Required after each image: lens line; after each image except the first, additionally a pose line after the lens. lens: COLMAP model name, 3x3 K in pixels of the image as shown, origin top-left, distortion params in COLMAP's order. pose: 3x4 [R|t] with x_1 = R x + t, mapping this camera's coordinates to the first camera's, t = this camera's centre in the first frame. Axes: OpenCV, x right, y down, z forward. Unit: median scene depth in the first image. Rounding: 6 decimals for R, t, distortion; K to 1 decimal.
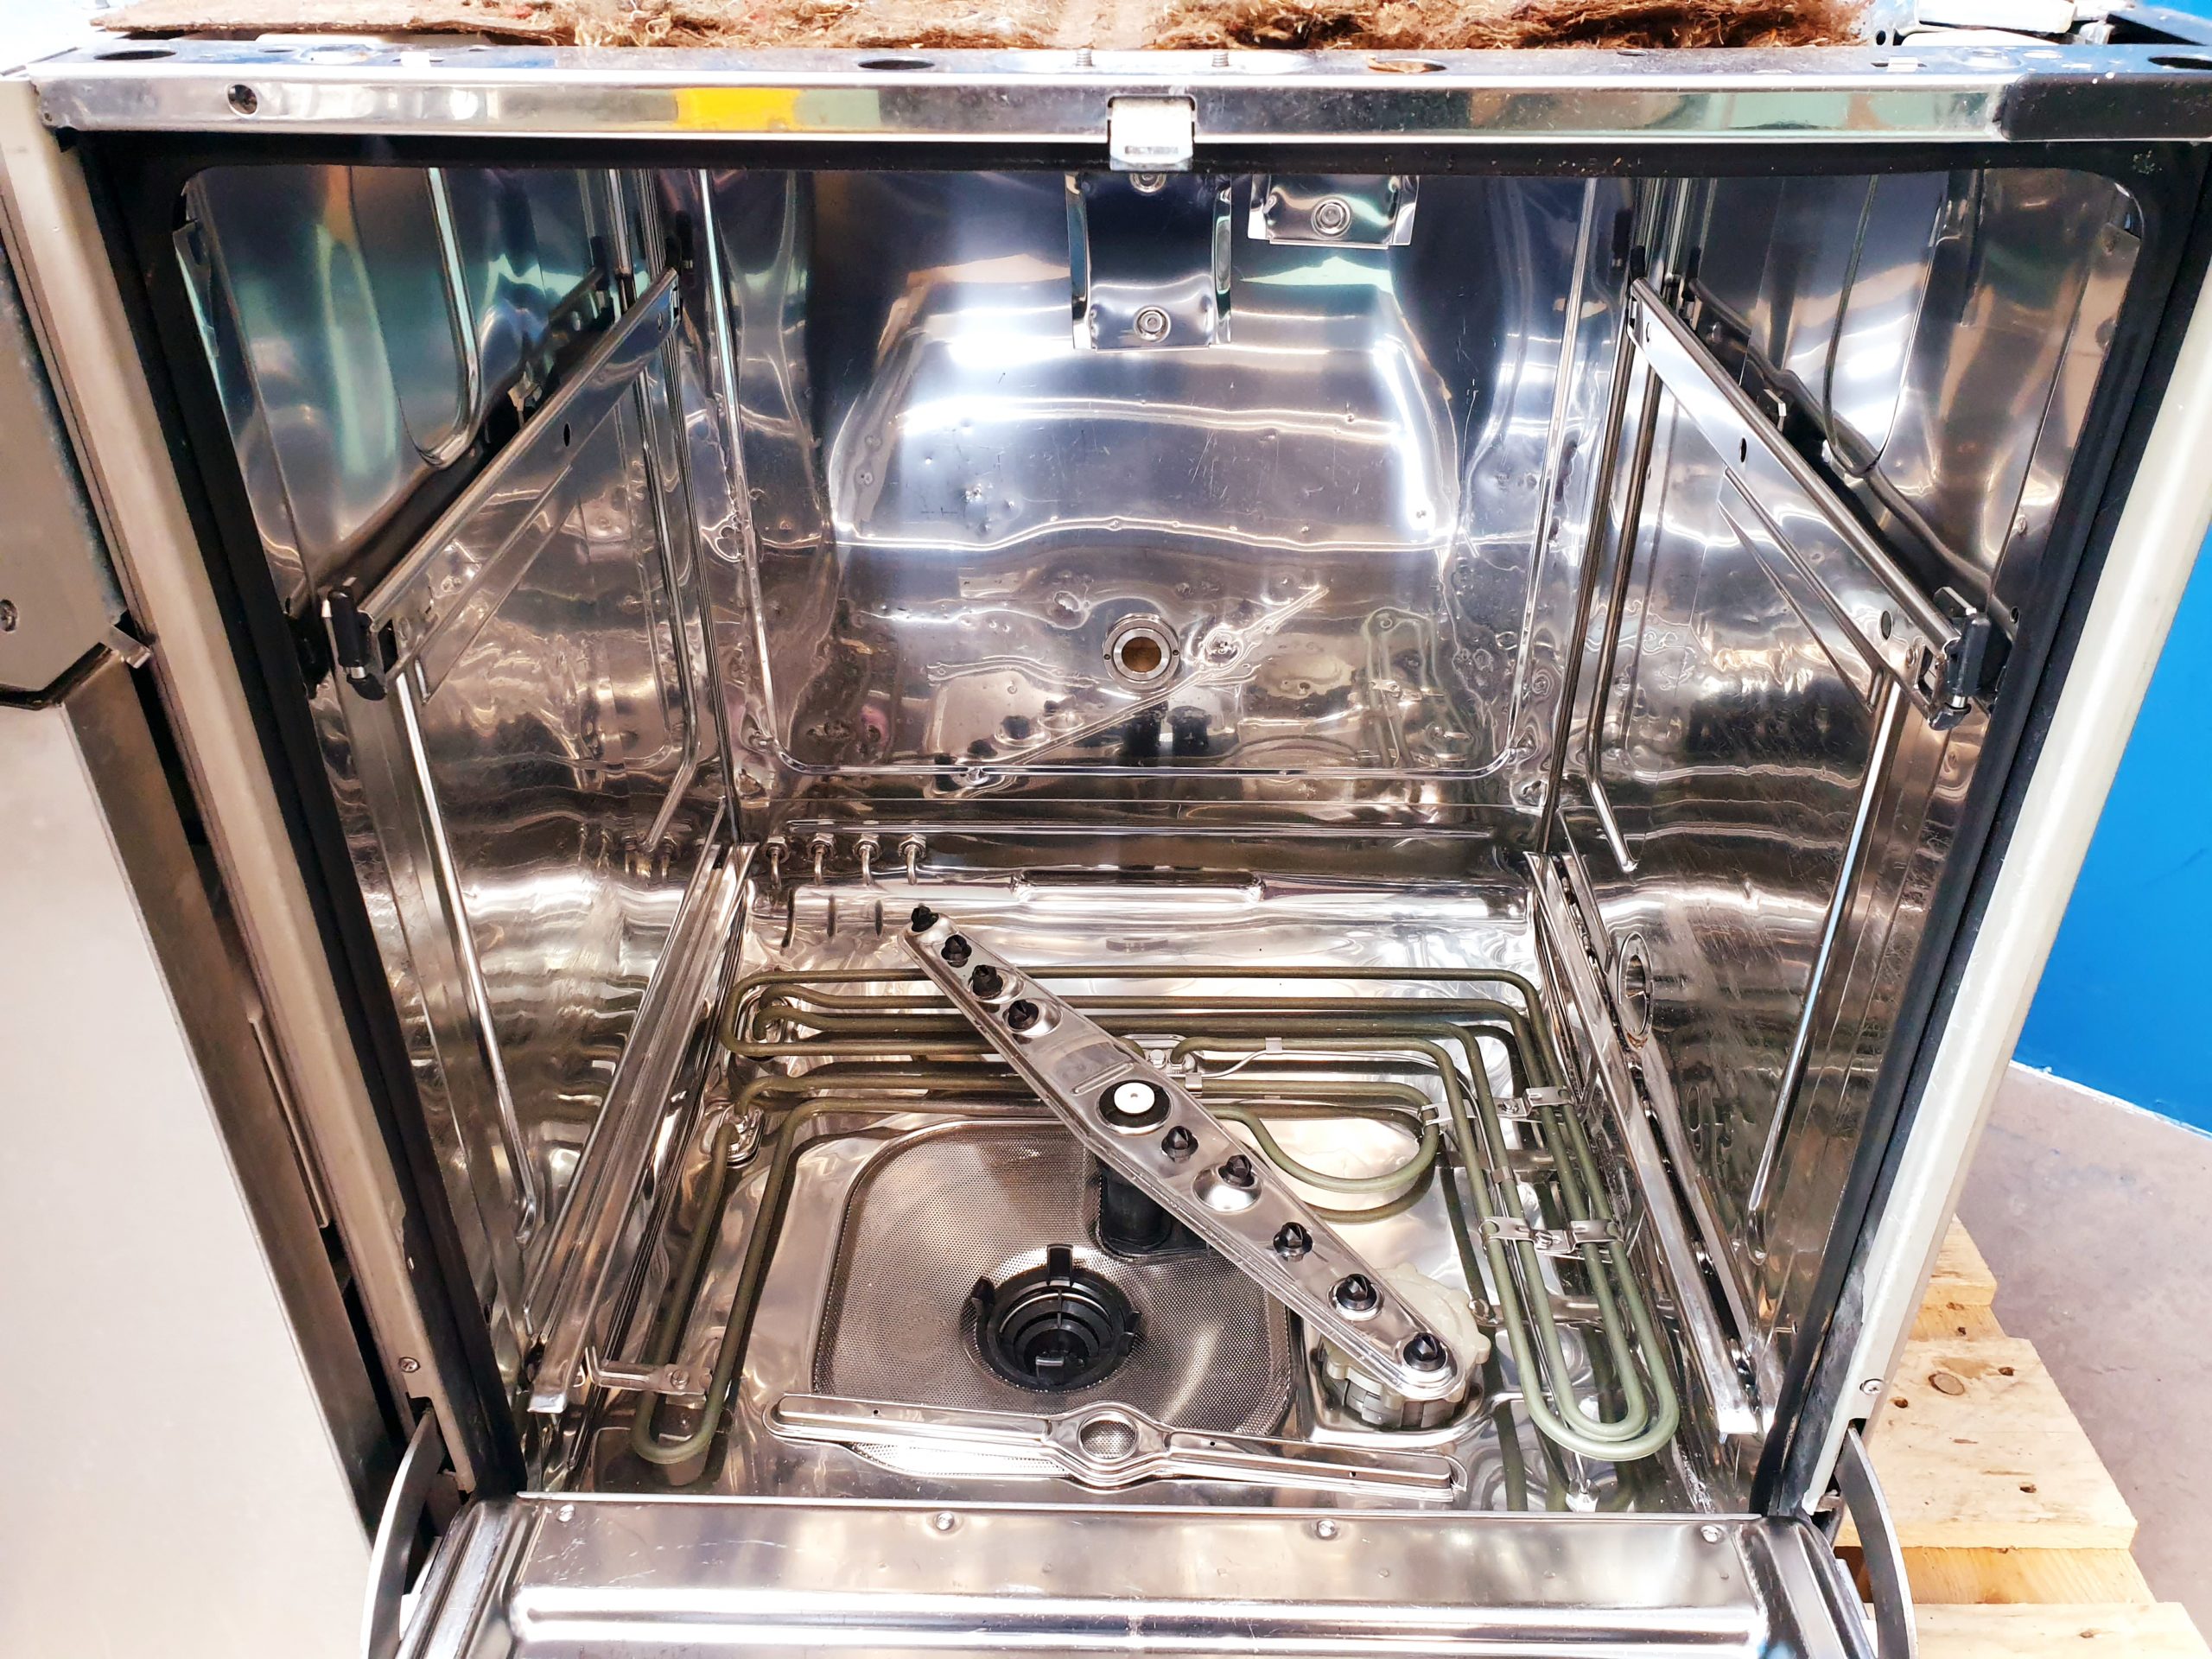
lens RADIAL K [[1681.1, 0, 1106.0], [0, 1681.1, 829.5], [0, 0, 1]] dist [-0.001656, 0.055715]
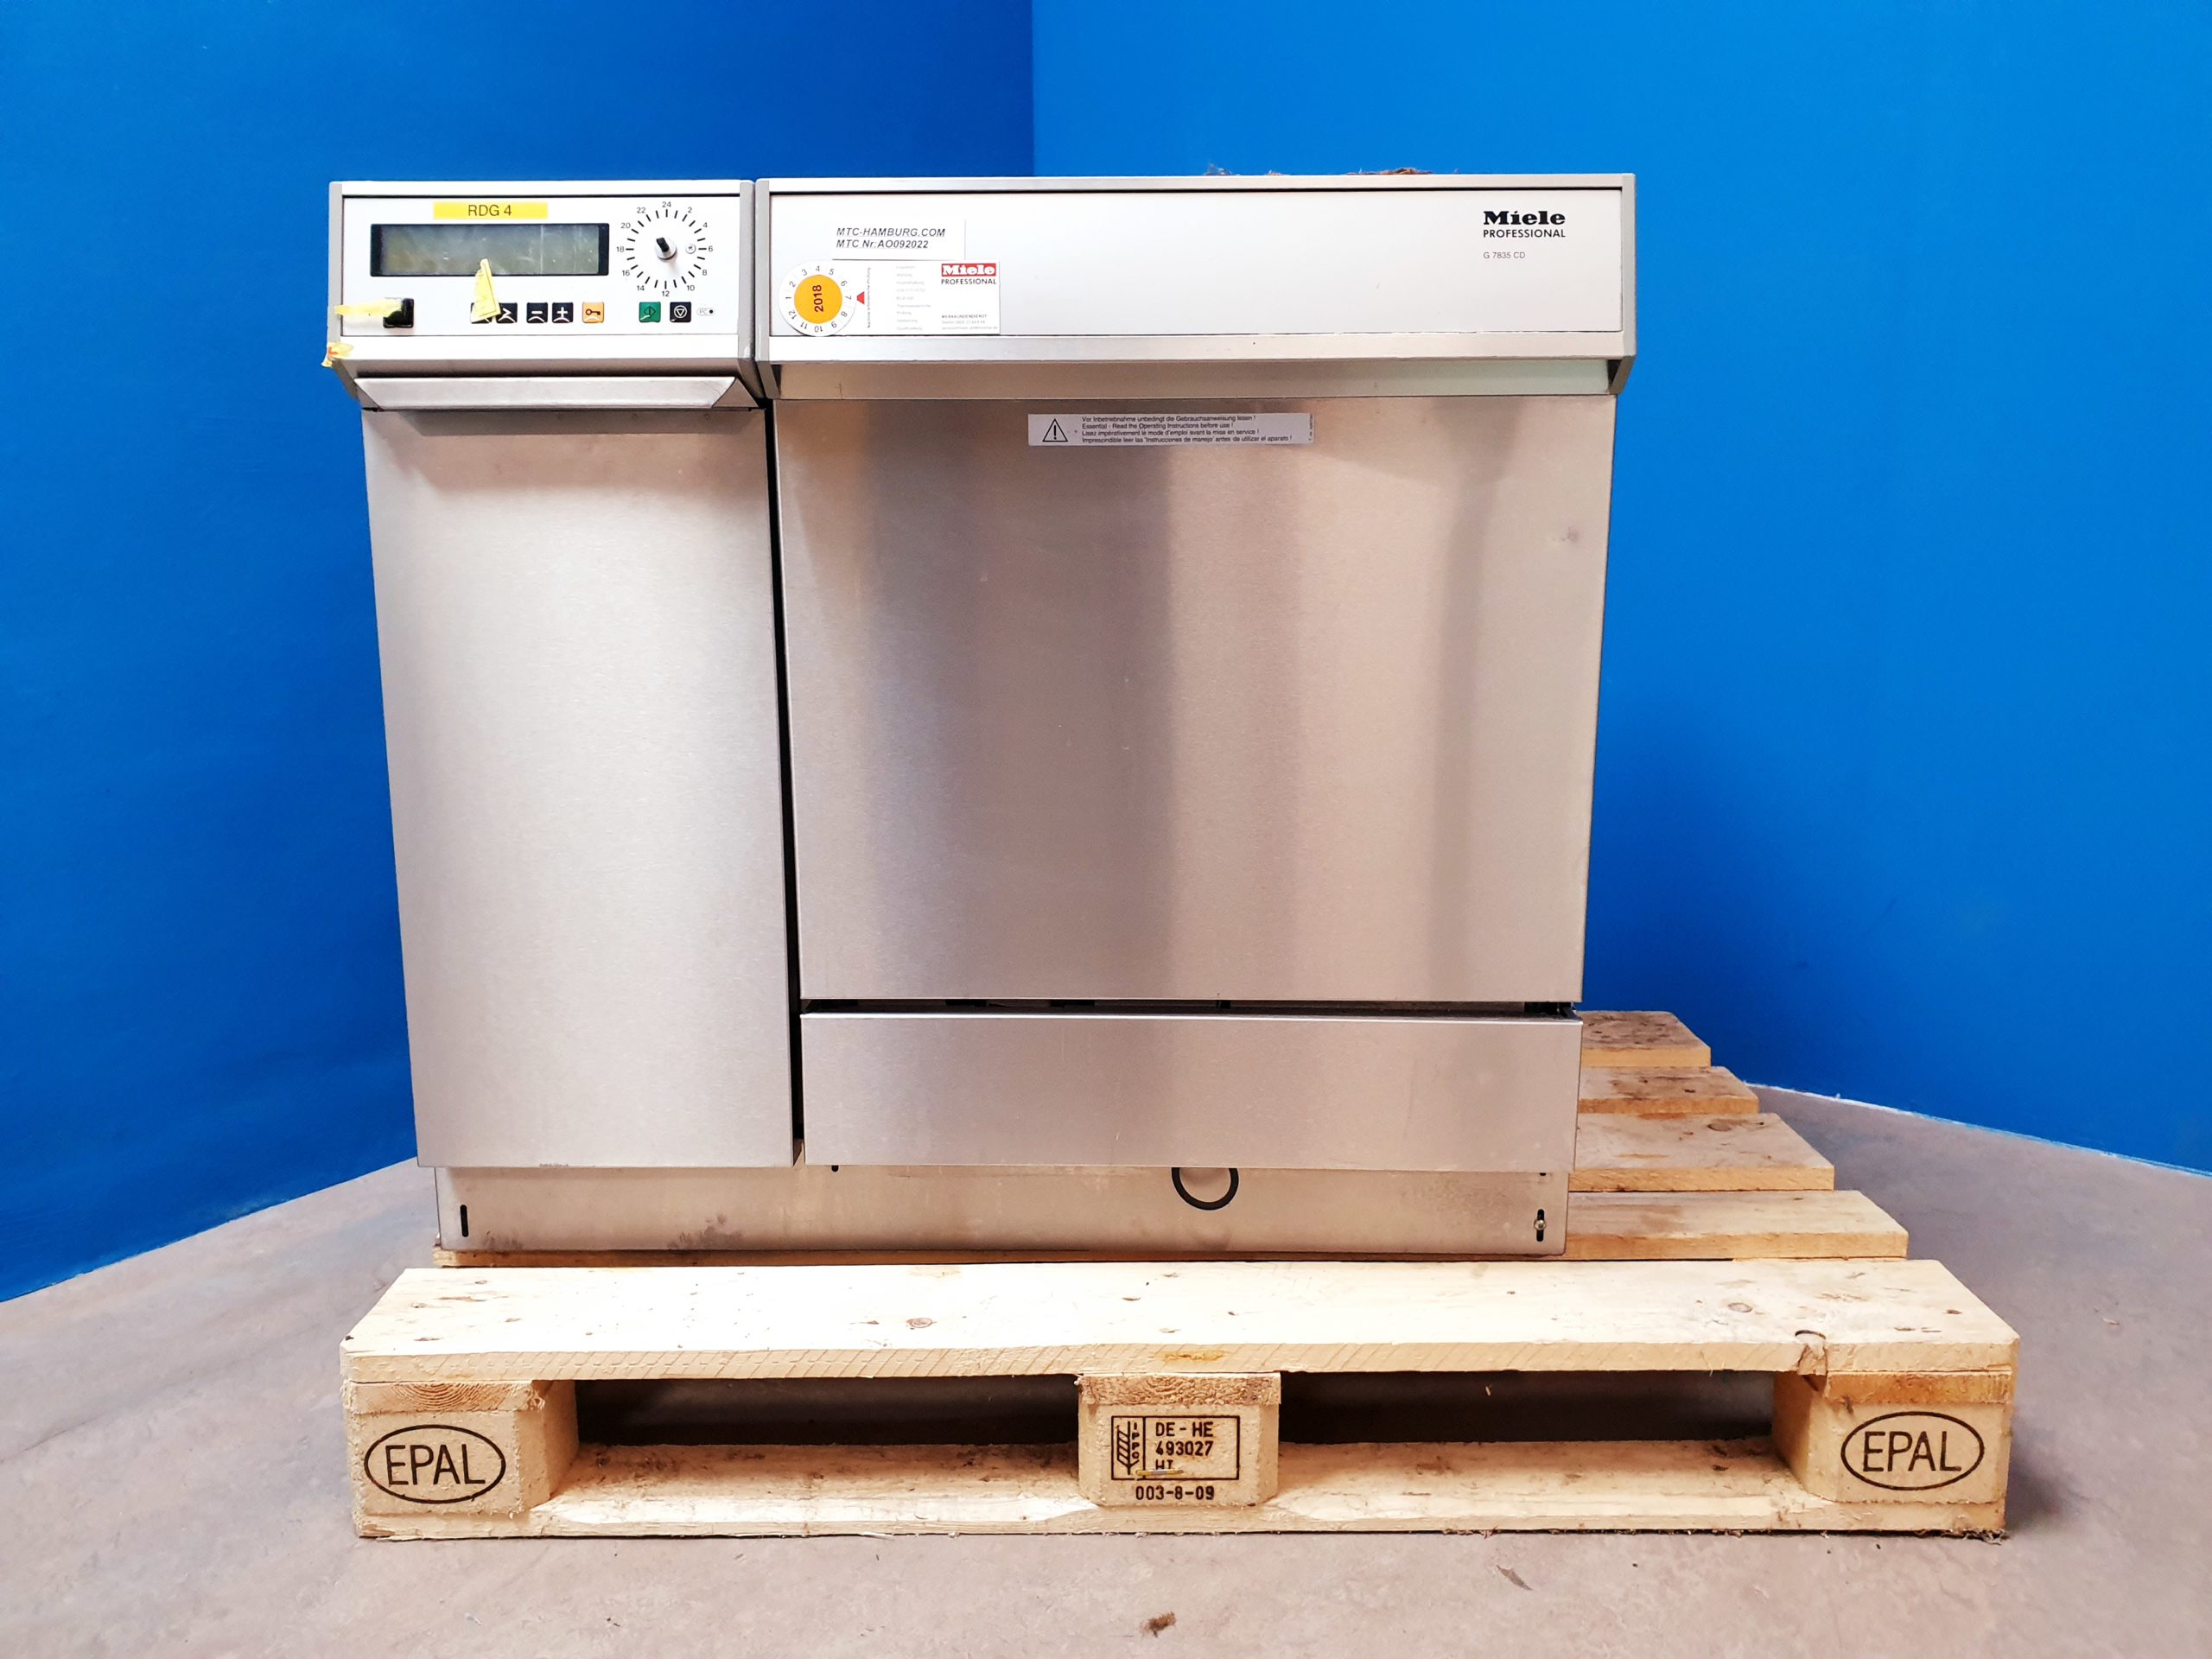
lens RADIAL K [[1680.2, 0, 1113.2], [0, 1680.2, 825.6], [0, 0, 1]] dist [0.029315, -0.001747]
pose [[0.999931, -0.008425, 0.008239, -0.053083], [0.010883, 0.928432, -0.371342, 0.638443], [-0.004521, 0.371406, 0.928460, -0.498611]]
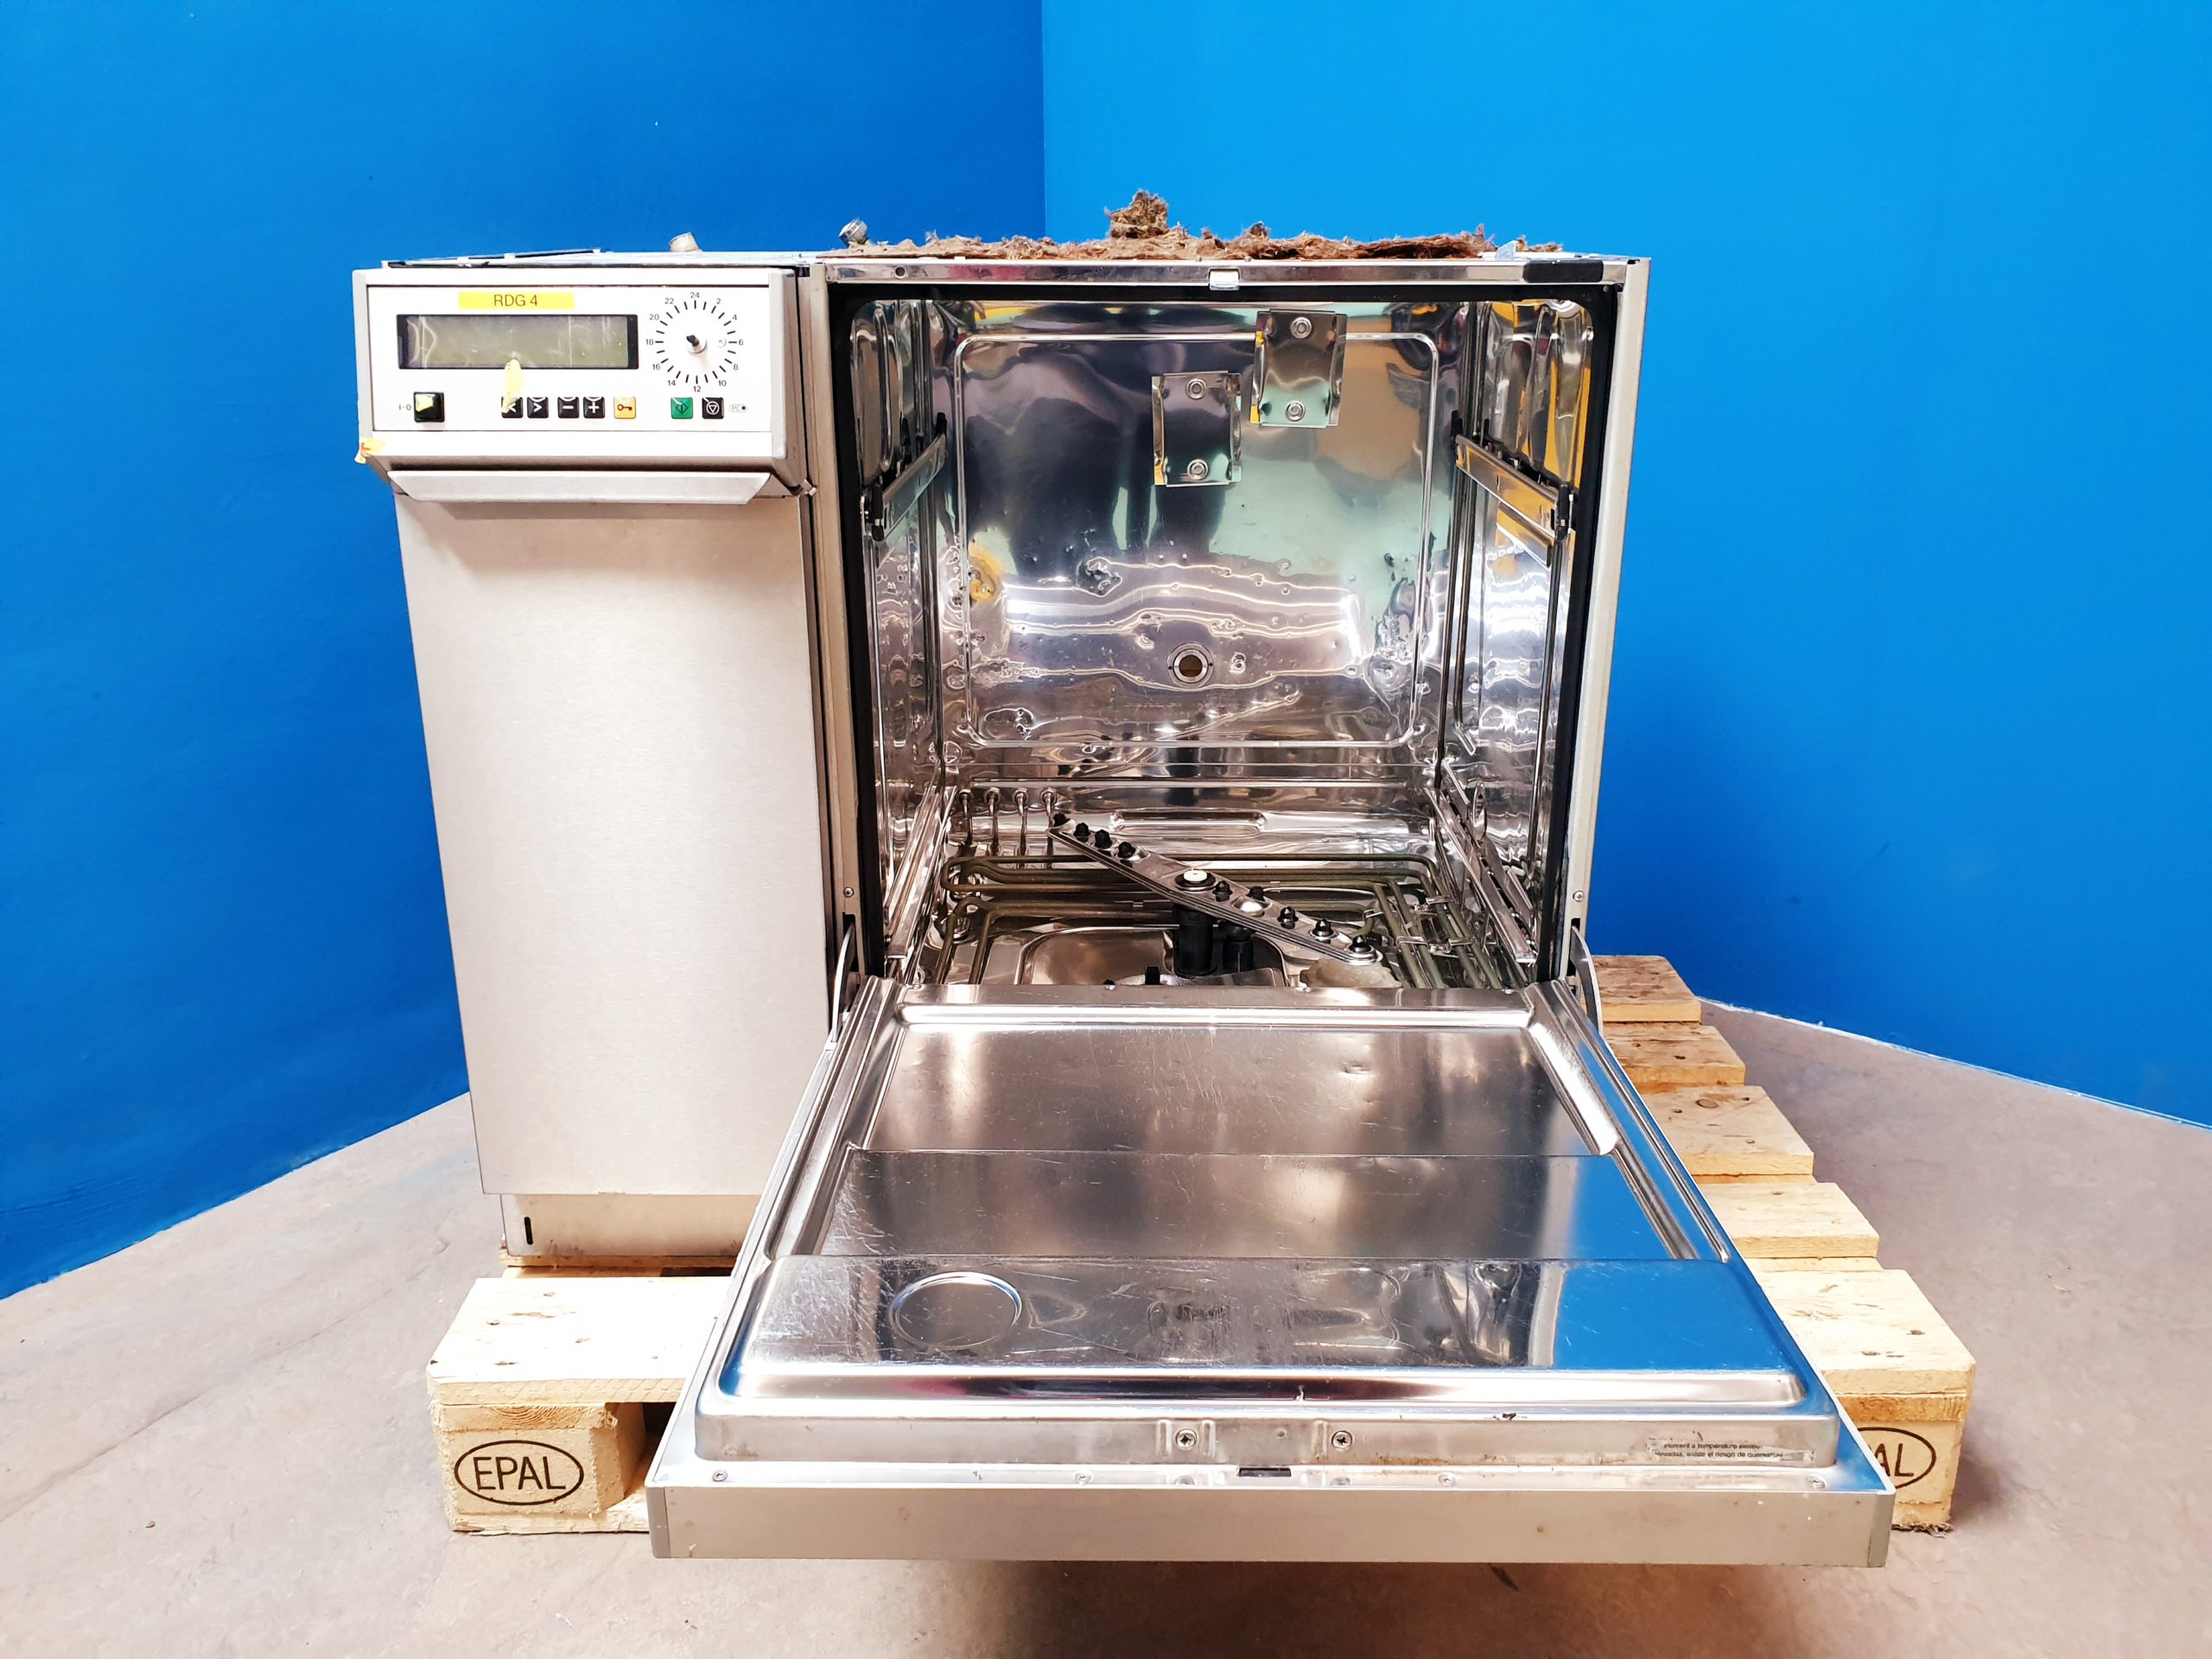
lens RADIAL K [[1681.1, 0, 1106.0], [0, 1681.1, 829.5], [0, 0, 1]] dist [-0.001656, 0.055715]
pose [[0.999944, -0.006487, 0.008409, -0.078670], [0.008237, 0.973503, -0.228525, 0.438301], [-0.006704, 0.228581, 0.973502, -0.596584]]
